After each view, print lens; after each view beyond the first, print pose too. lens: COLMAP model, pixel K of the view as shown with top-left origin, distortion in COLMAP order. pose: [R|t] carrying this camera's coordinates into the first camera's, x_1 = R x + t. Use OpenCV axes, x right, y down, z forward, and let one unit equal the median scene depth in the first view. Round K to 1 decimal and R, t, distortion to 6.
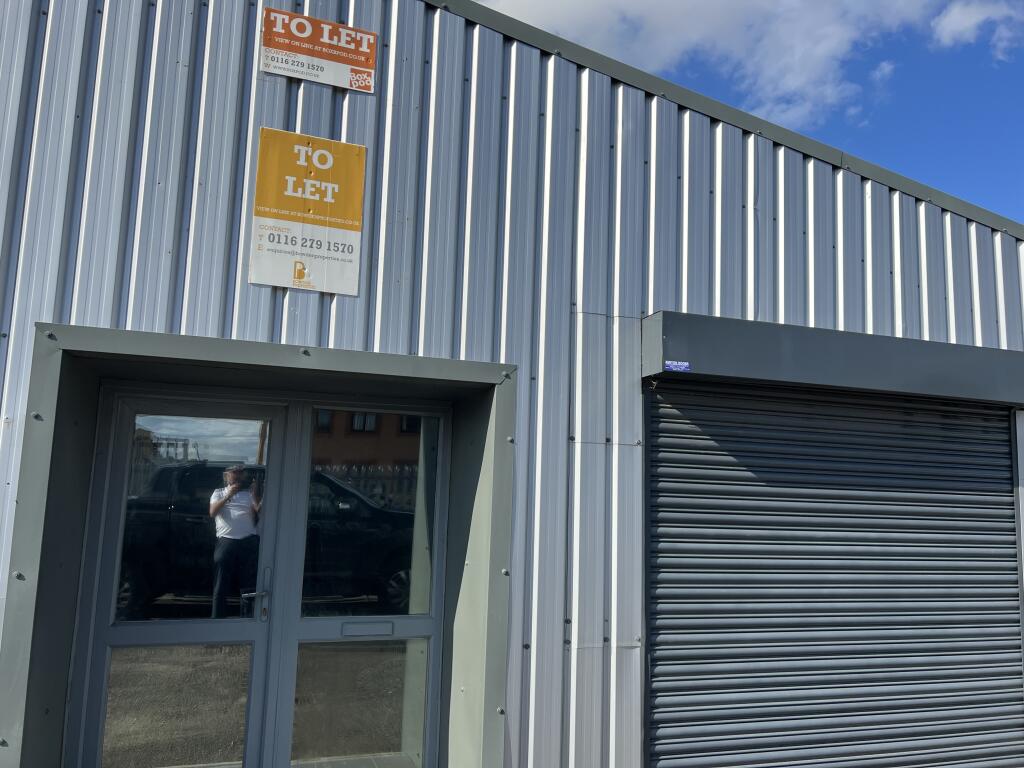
lens RADIAL K [[763.2, 0, 516.7], [0, 763.2, 387.1], [0, 0, 1]] dist [0.059047, -0.063147]
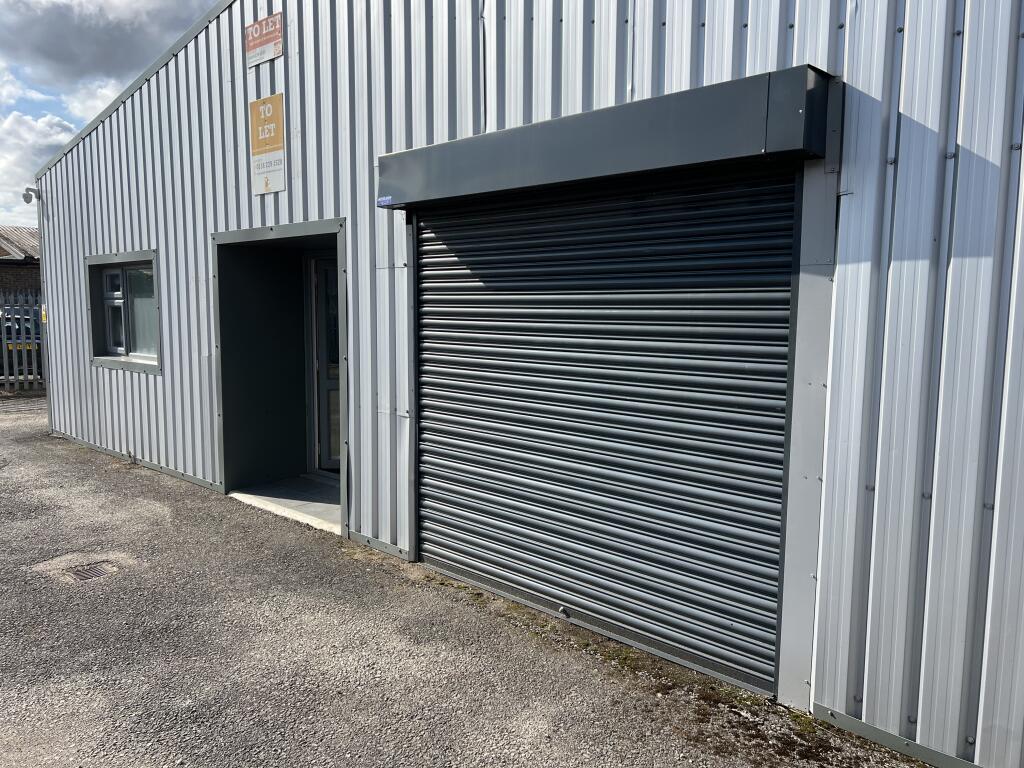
lens RADIAL K [[763.2, 0, 524.4], [0, 763.2, 386.7], [0, 0, 1]] dist [0.059047, -0.063147]
pose [[0.474488, 0.063406, -0.877975, 1.492592], [0.126280, 0.982183, 0.139178, 0.129509], [0.871157, -0.176909, 0.458027, 0.596668]]
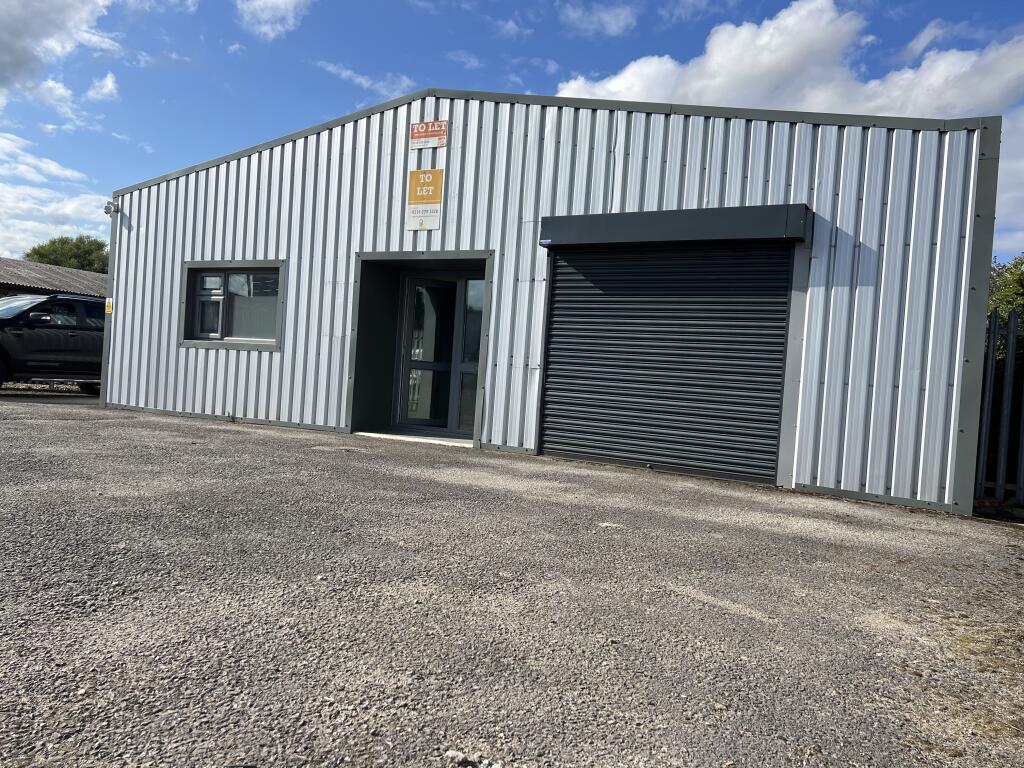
lens RADIAL K [[763.2, 0, 510.0], [0, 763.2, 390.6], [0, 0, 1]] dist [0.059047, -0.063147]
pose [[0.686715, 0.024887, -0.726501, 1.822372], [0.052818, 0.995064, 0.084012, 0.216926], [0.725005, -0.096065, 0.682011, -0.642144]]
